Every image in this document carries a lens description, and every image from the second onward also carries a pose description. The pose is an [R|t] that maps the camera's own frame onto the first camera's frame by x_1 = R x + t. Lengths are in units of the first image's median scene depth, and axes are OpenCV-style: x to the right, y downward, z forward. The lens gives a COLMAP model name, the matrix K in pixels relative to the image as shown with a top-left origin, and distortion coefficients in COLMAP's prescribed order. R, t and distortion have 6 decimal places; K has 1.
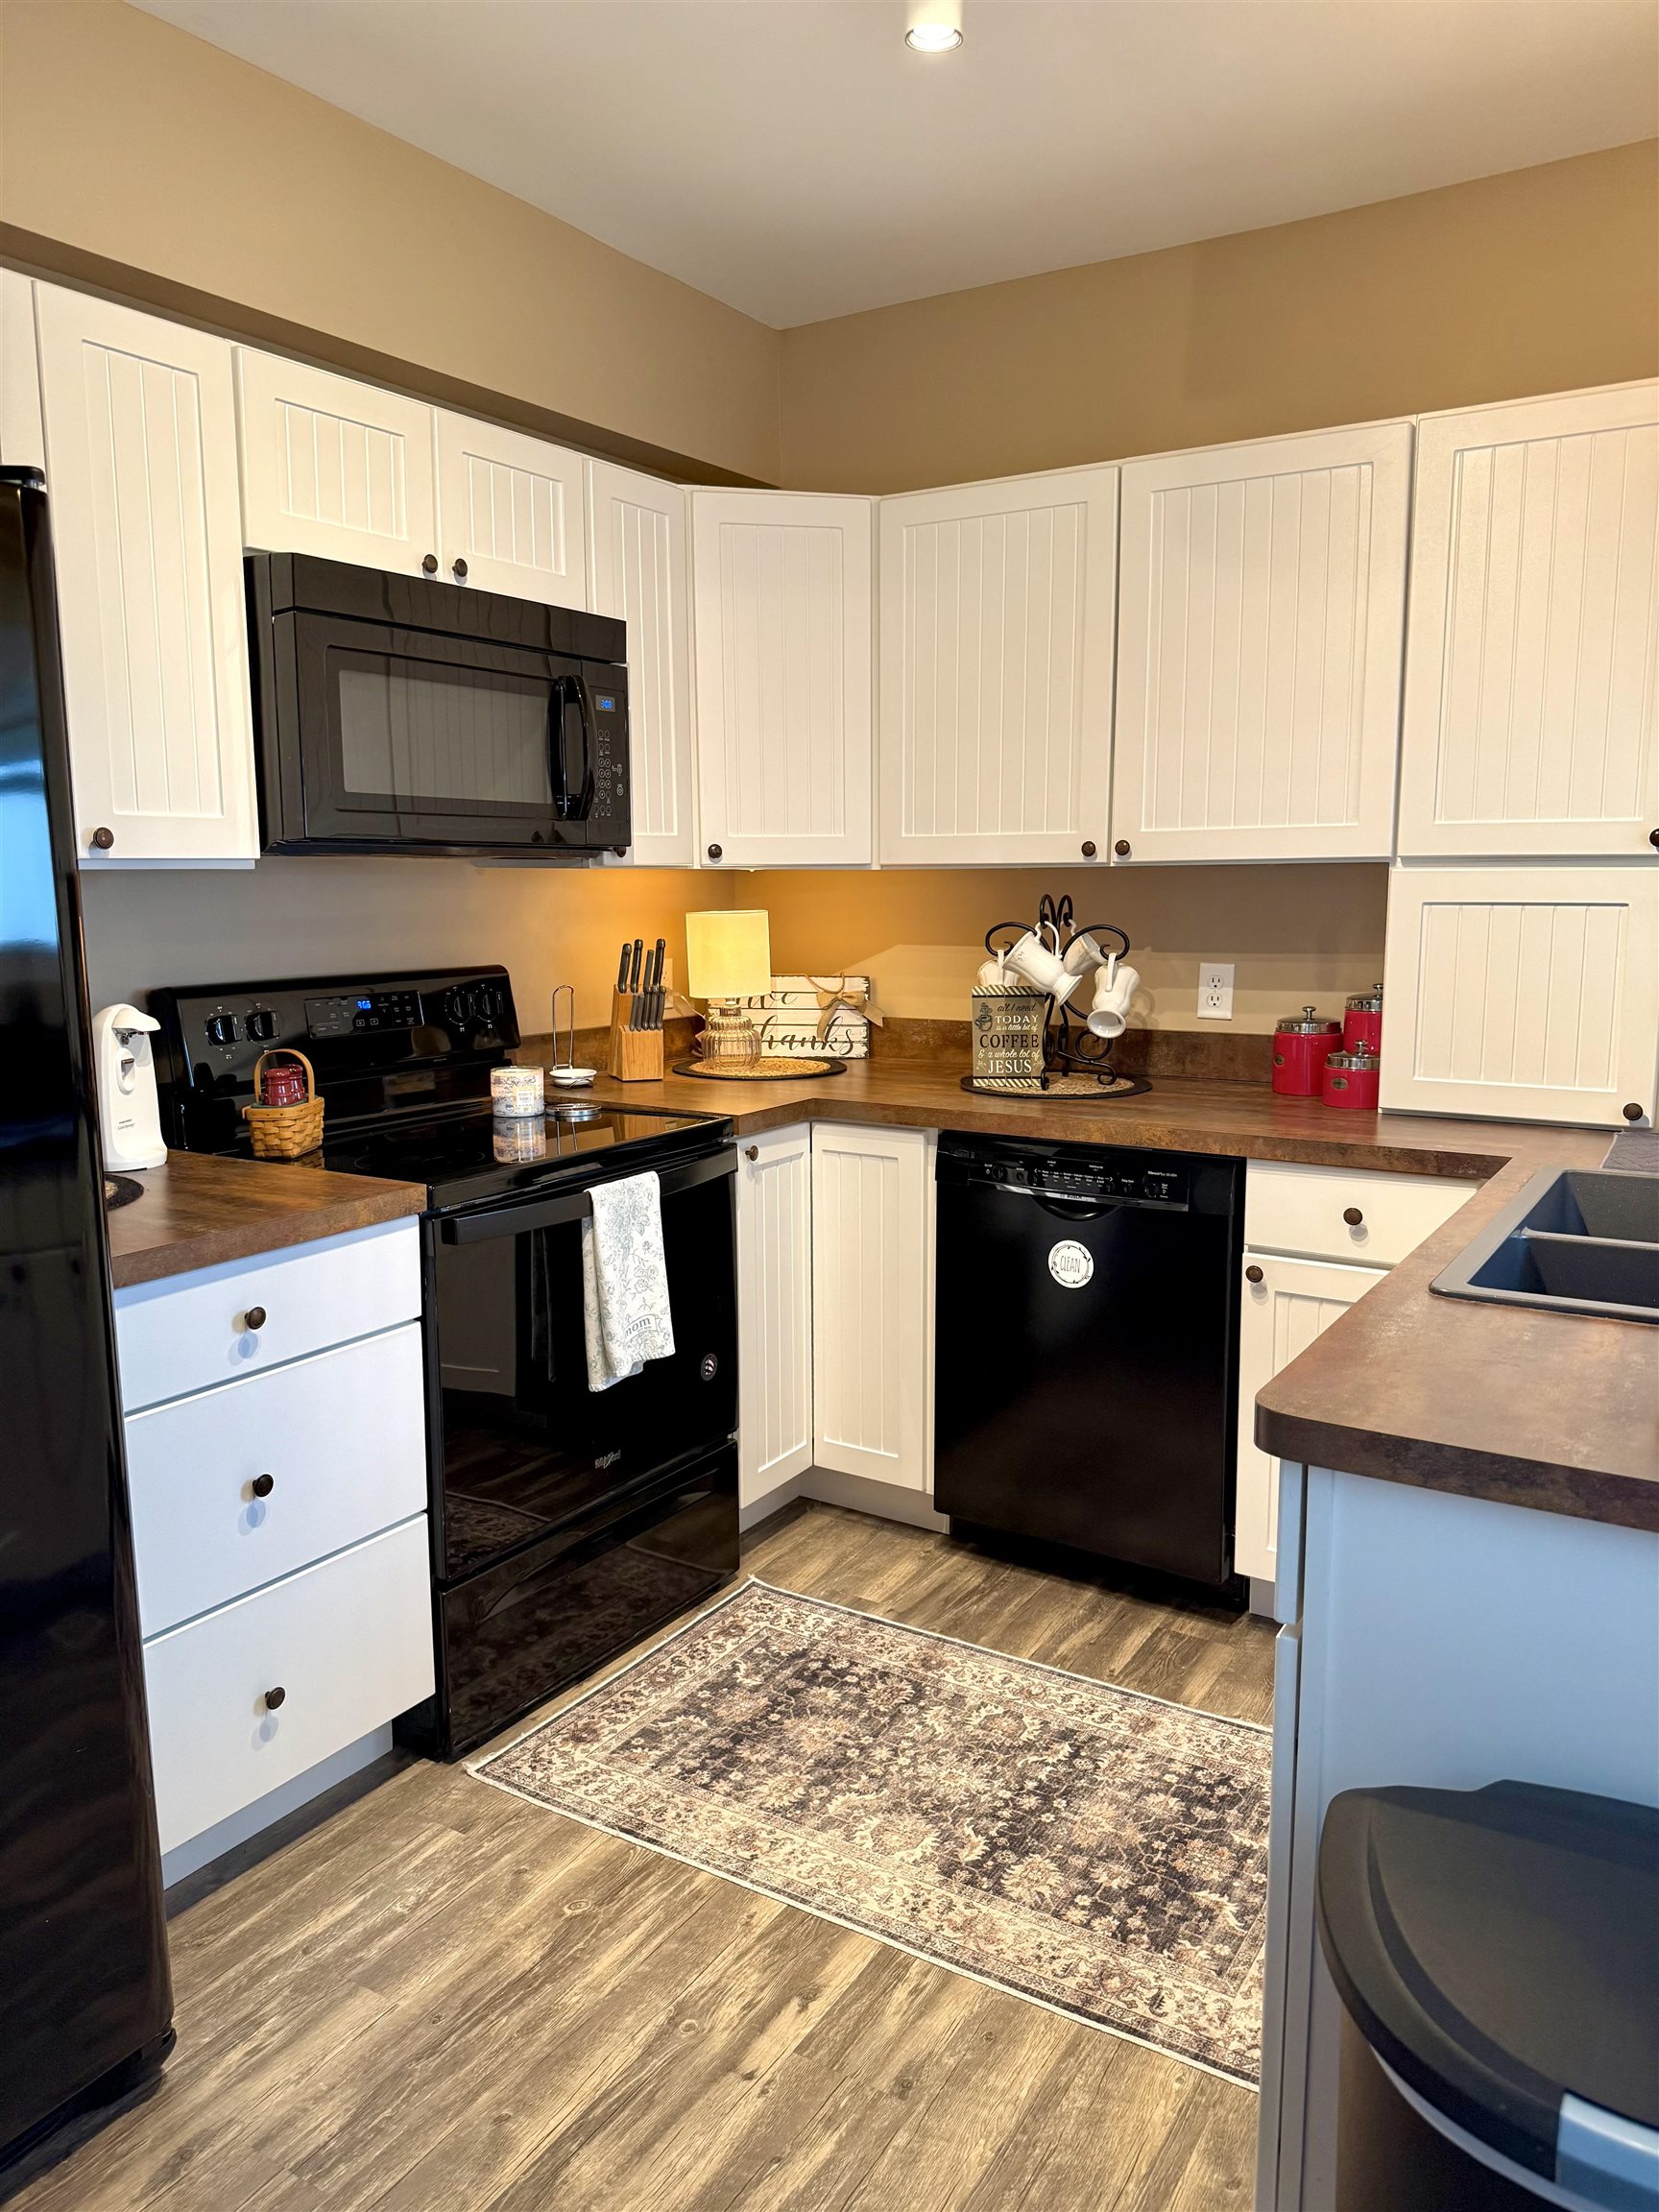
lens RADIAL K [[1565.2, 0, 847.6], [0, 1565.2, 1091.9], [0, 0, 1]] dist [0.044755, -0.056689]
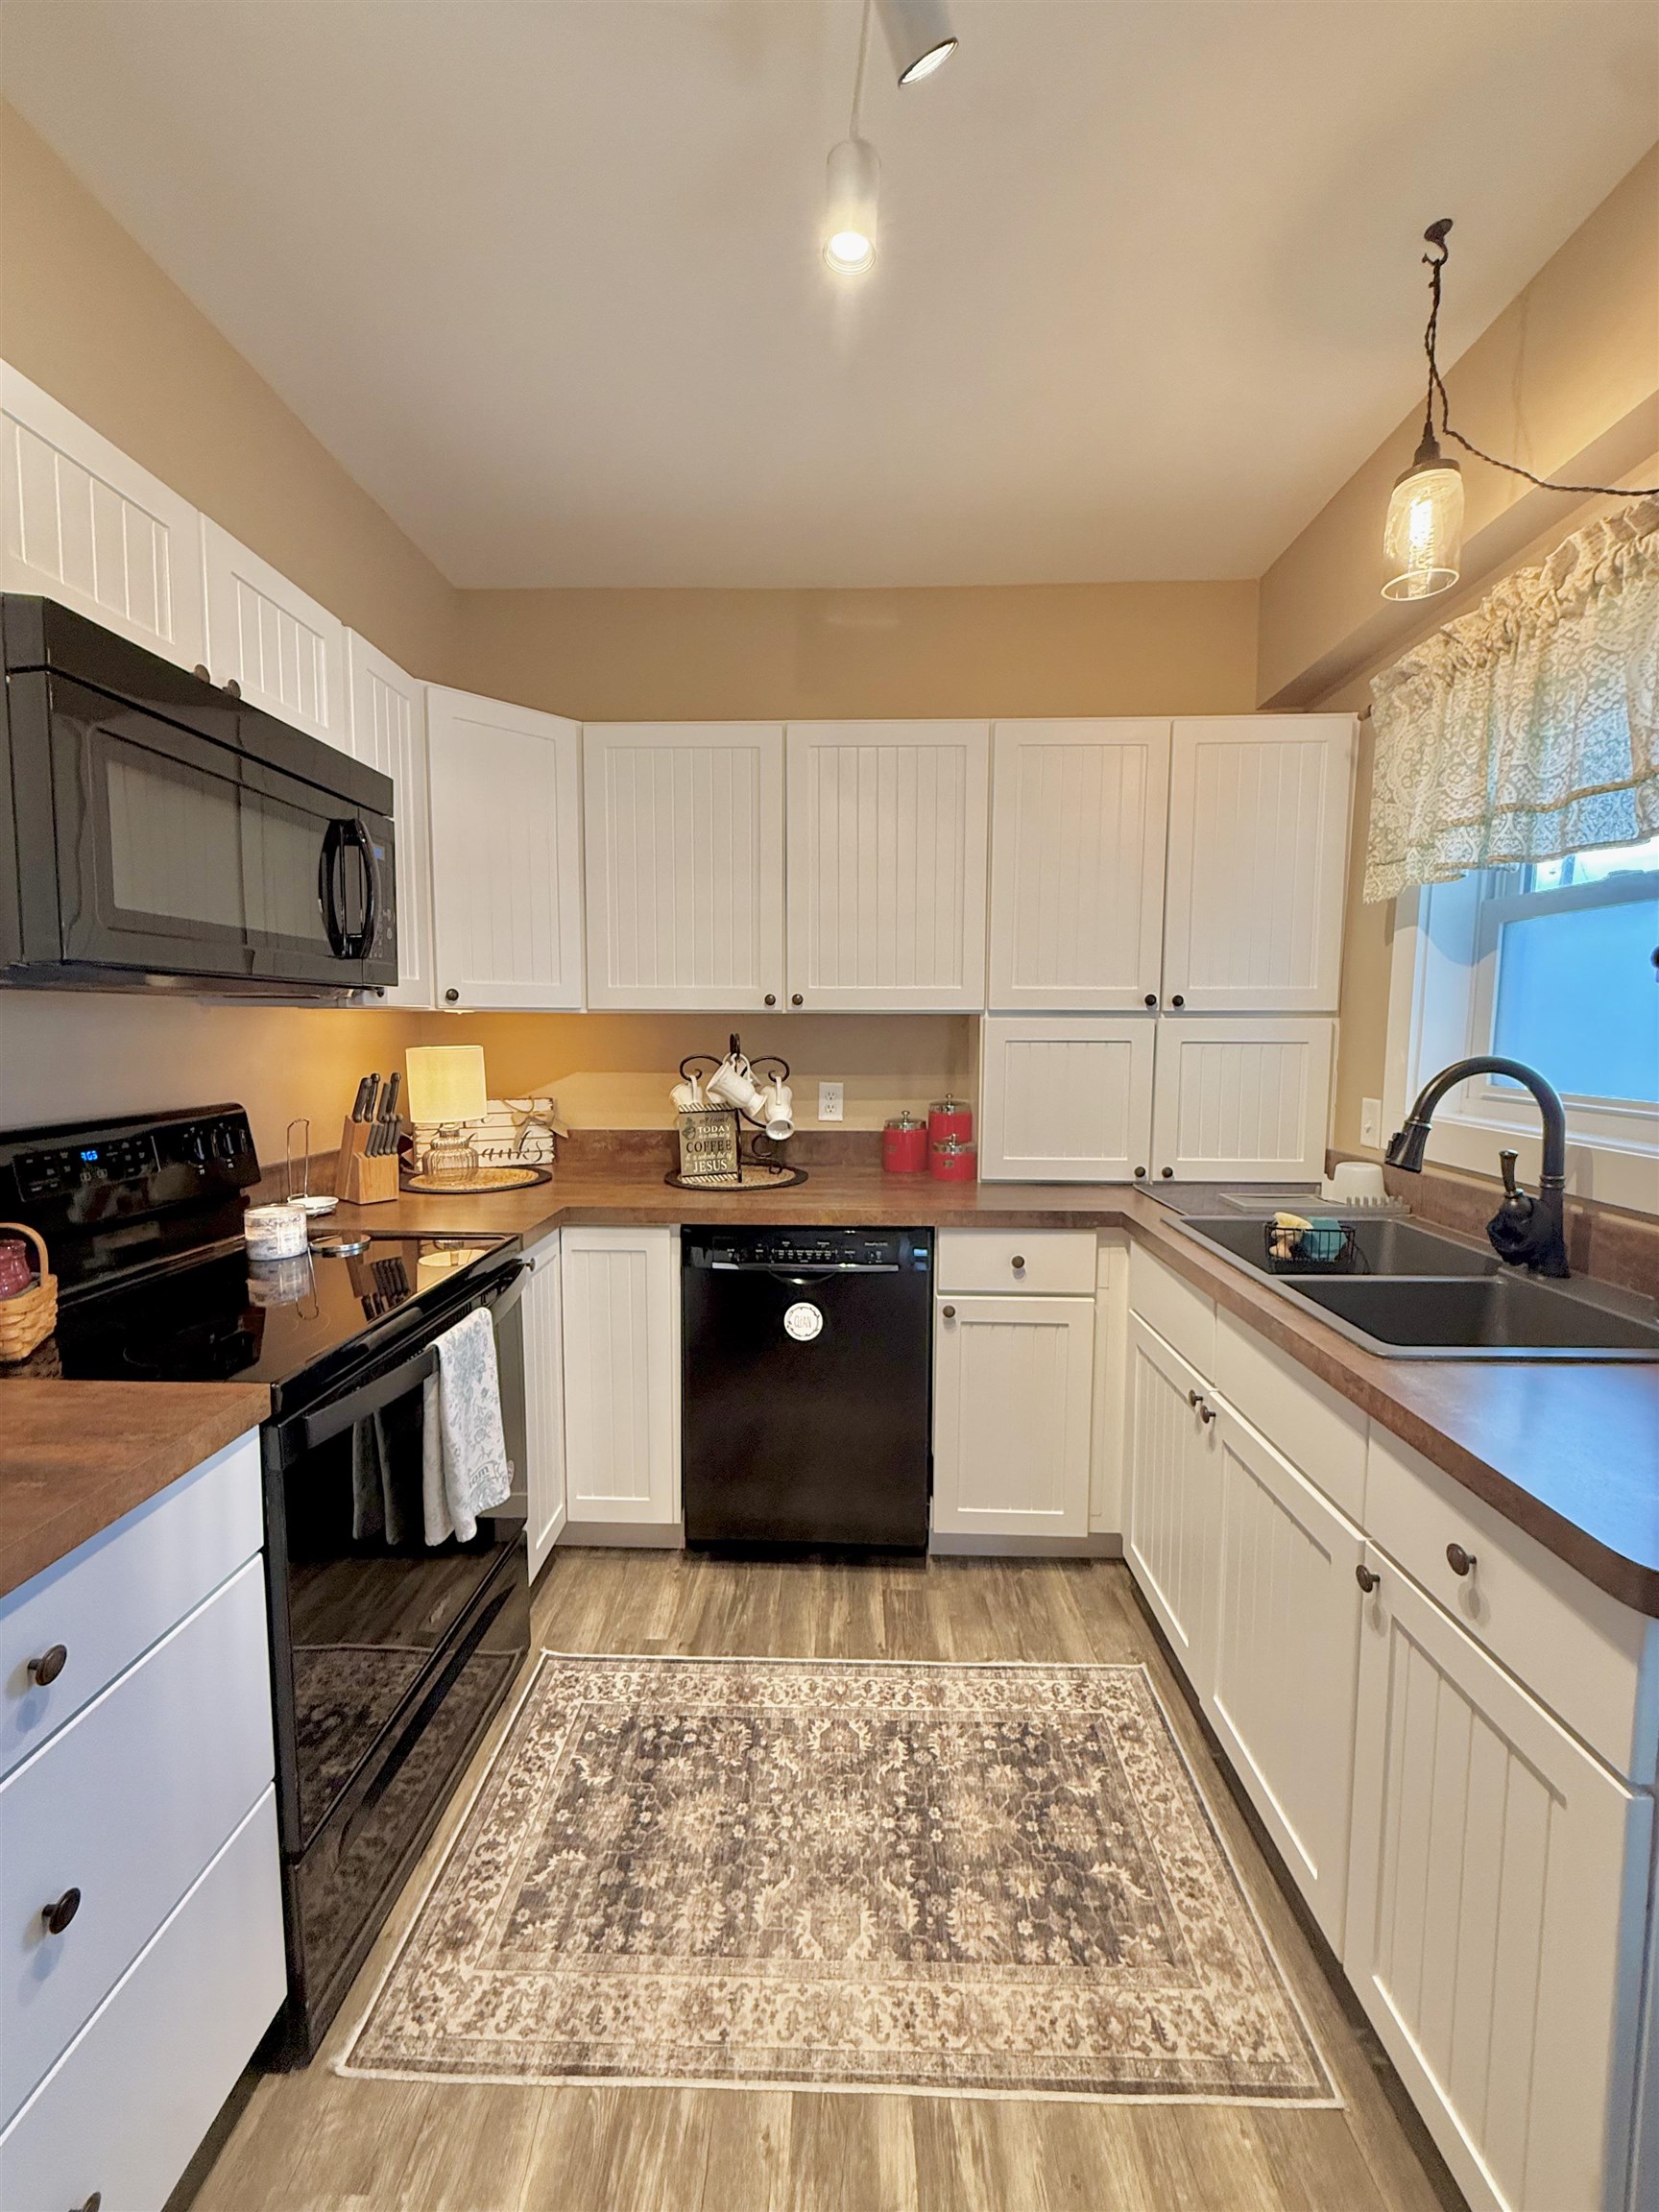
lens RADIAL K [[878.9, 0, 831.4], [0, 878.9, 1092.6], [0, 0, 1]] dist [-0.003554, 0.001139]
pose [[0.865747, -0.031863, 0.499467, -0.216170], [0.061955, 0.997118, -0.043779, -0.049342], [-0.496633, 0.068846, 0.865226, 0.404619]]
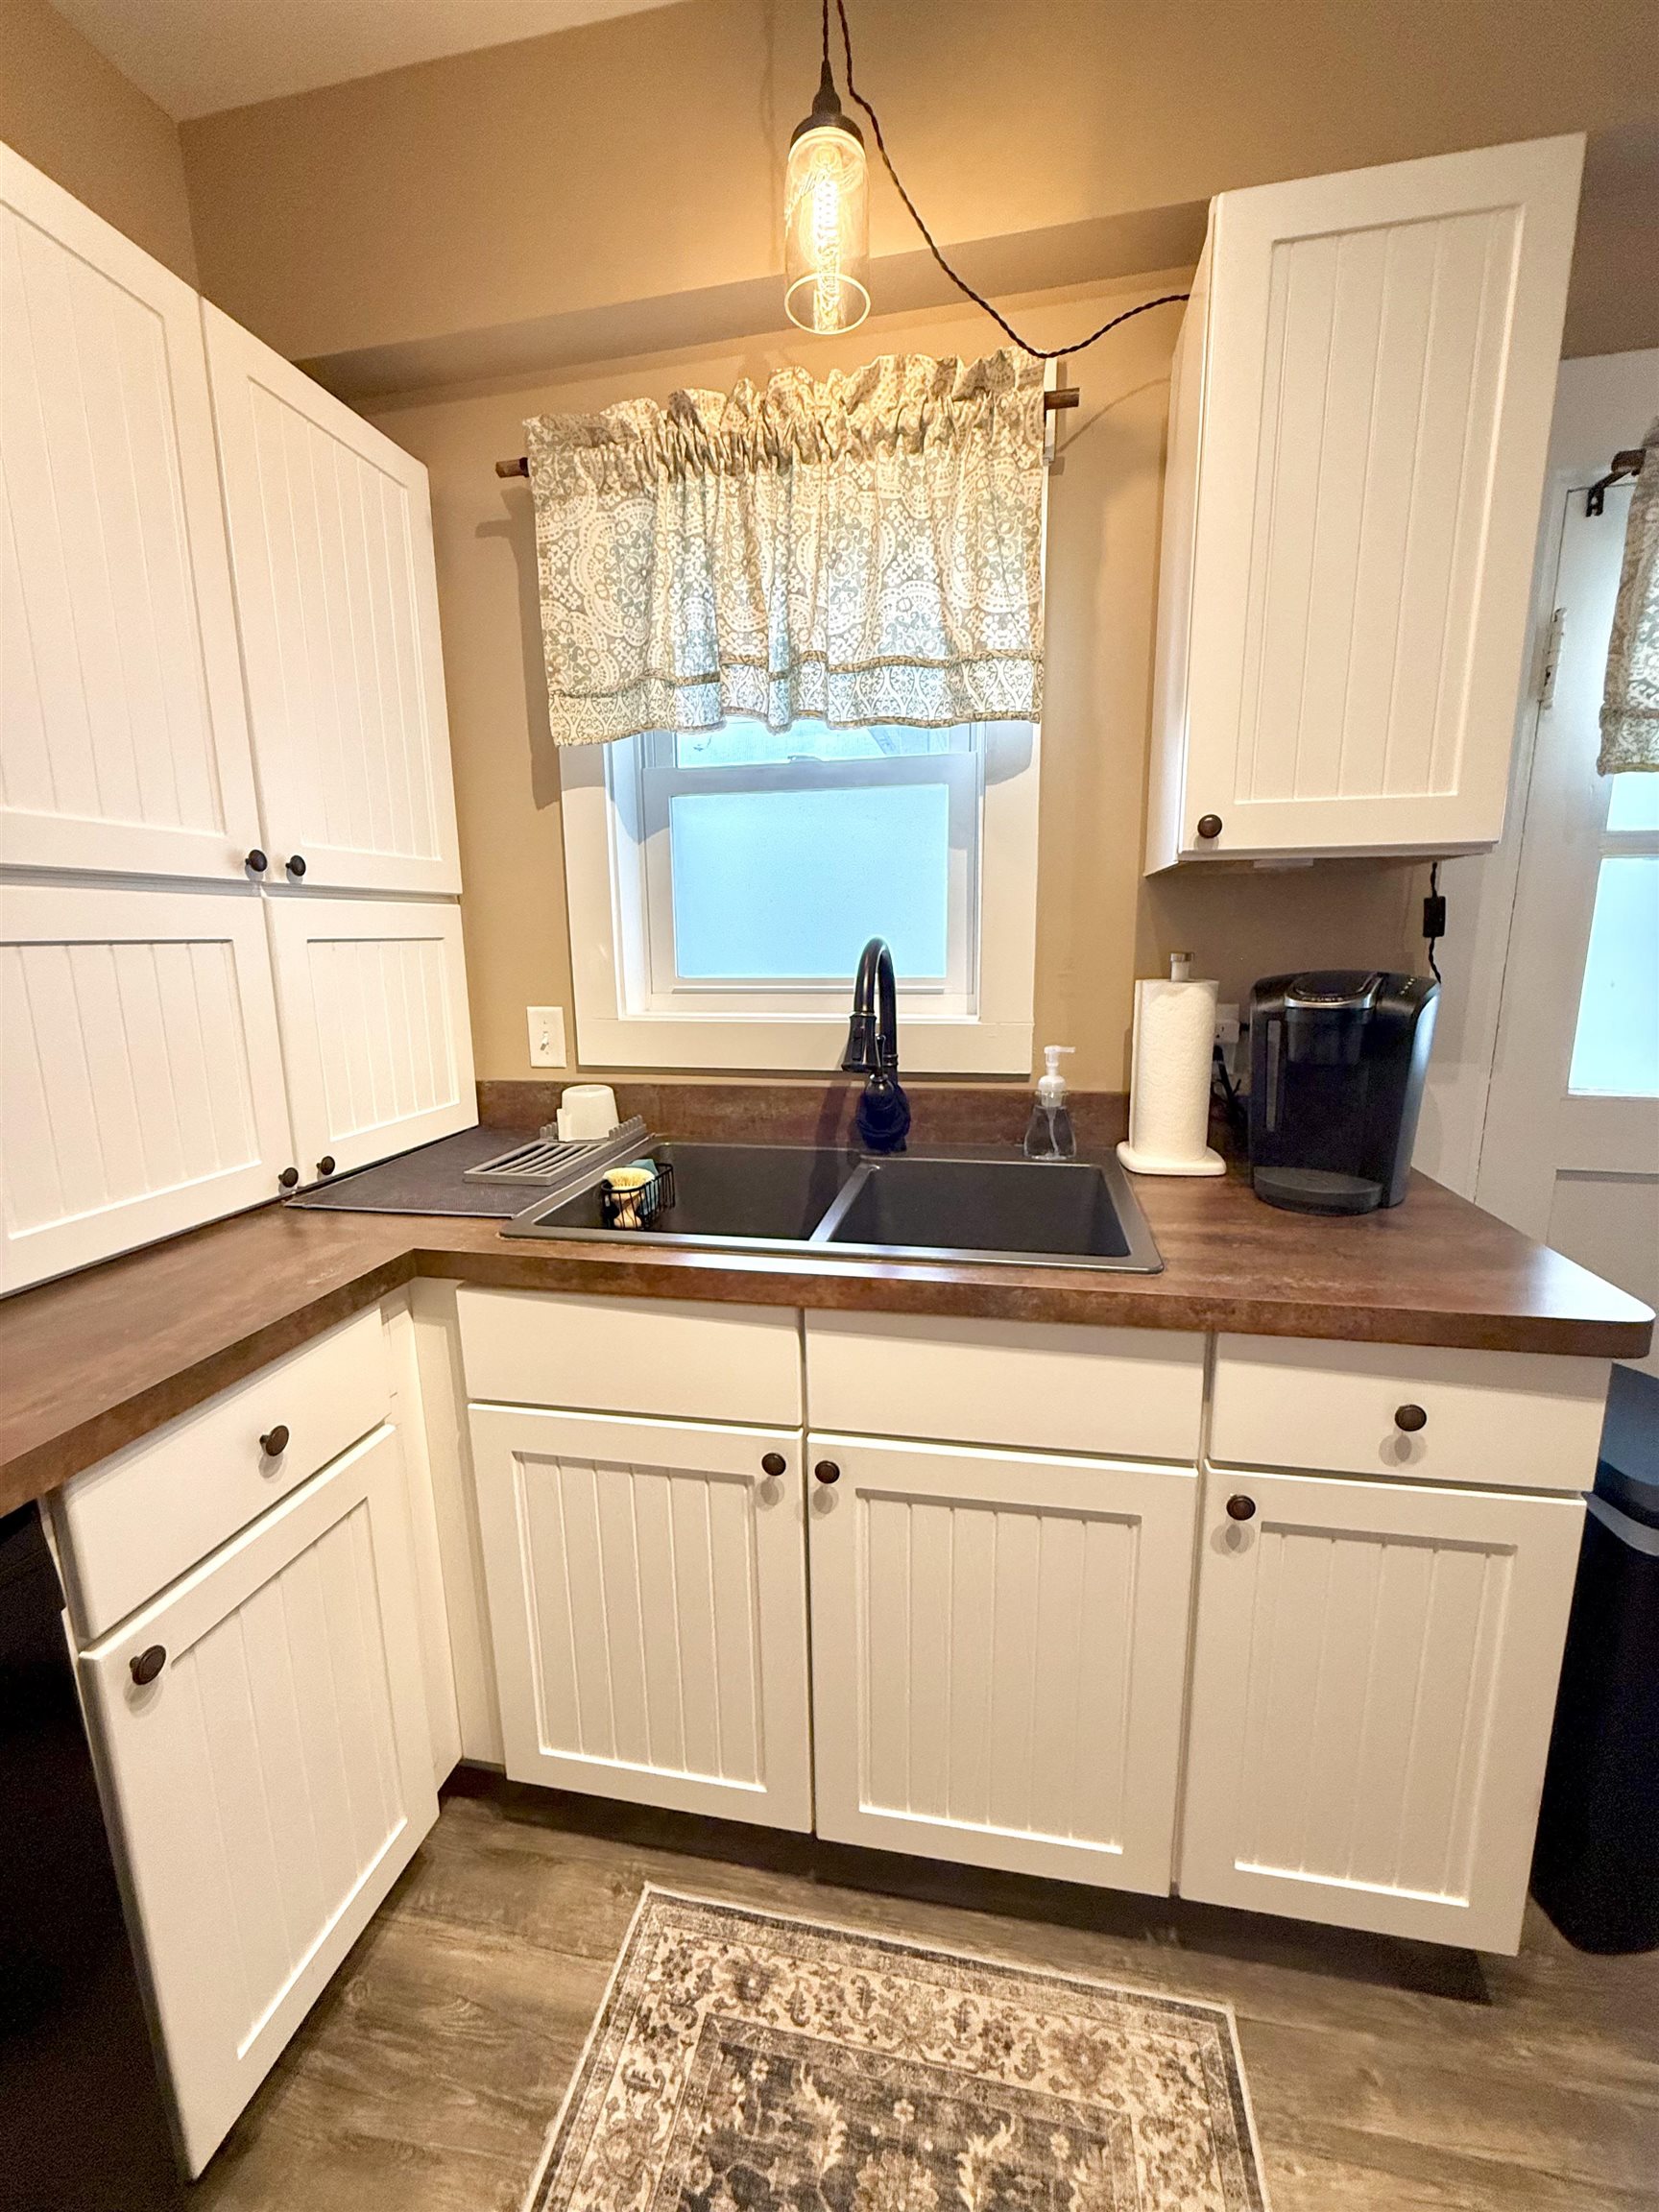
lens RADIAL K [[878.9, 0, 824.0], [0, 878.9, 1098.8], [0, 0, 1]] dist [-0.003554, 0.001139]
pose [[-0.340075, -0.161307, 0.926461, -0.052425], [0.146045, 0.964167, 0.221481, -0.098271], [-0.928989, 0.210625, -0.304330, 0.900699]]
